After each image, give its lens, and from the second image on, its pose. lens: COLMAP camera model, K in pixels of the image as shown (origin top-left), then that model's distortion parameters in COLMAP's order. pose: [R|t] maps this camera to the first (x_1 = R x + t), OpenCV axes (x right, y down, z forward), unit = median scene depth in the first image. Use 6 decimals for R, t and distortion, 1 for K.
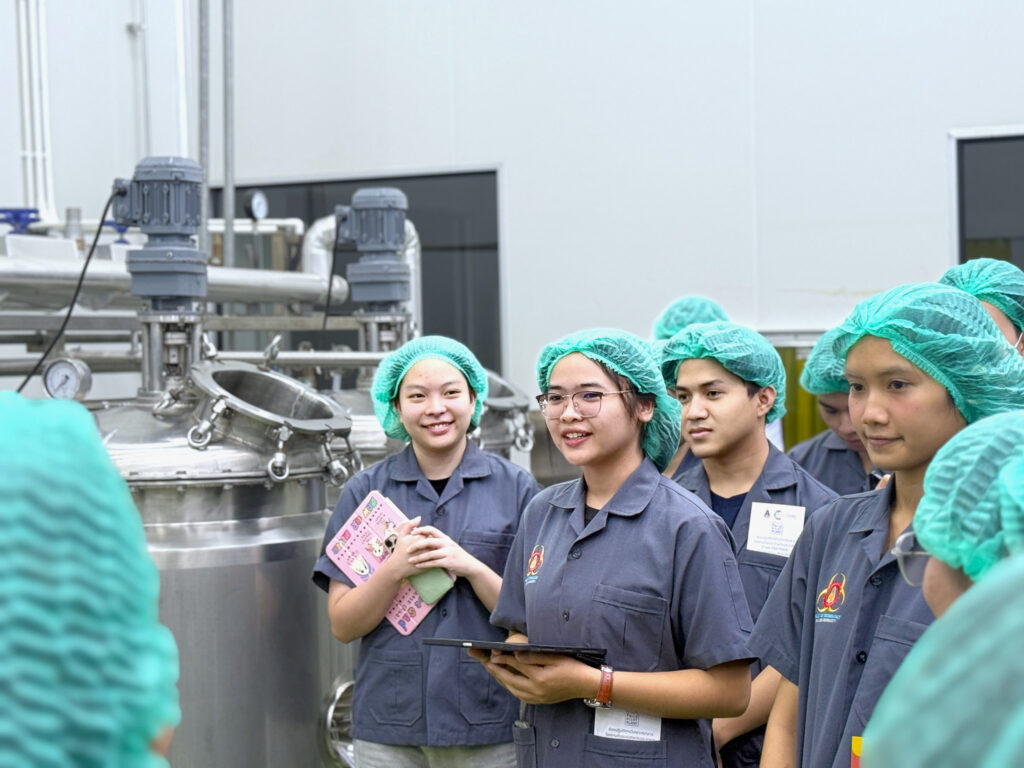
lens RADIAL K [[1909.9, 0, 511.9], [0, 1909.9, 383.2], [0, 0, 1]] dist [0.055988, 0.000000]
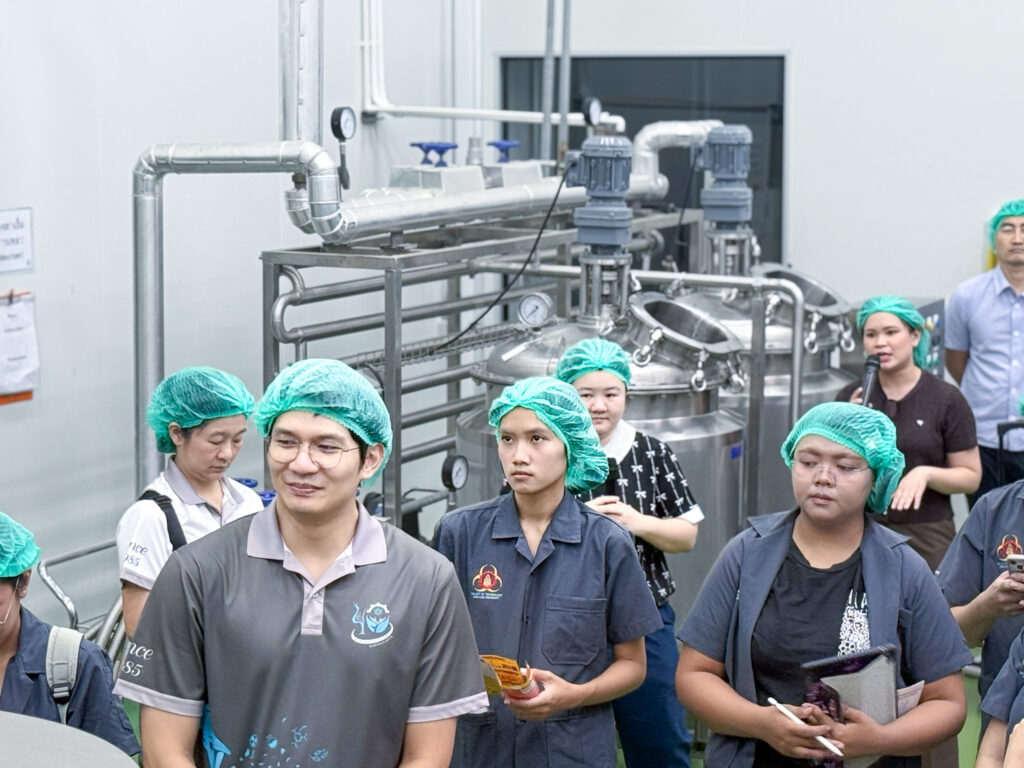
lens RADIAL K [[2563.9, 0, 512.4], [0, 2563.9, 385.1], [0, 0, 1]] dist [0.228946, 0.000000]
pose [[0.998982, 0.028254, -0.035161, -0.179849], [-0.024352, 0.993980, 0.106819, -0.136609], [0.037967, -0.105854, 0.993657, -0.769406]]
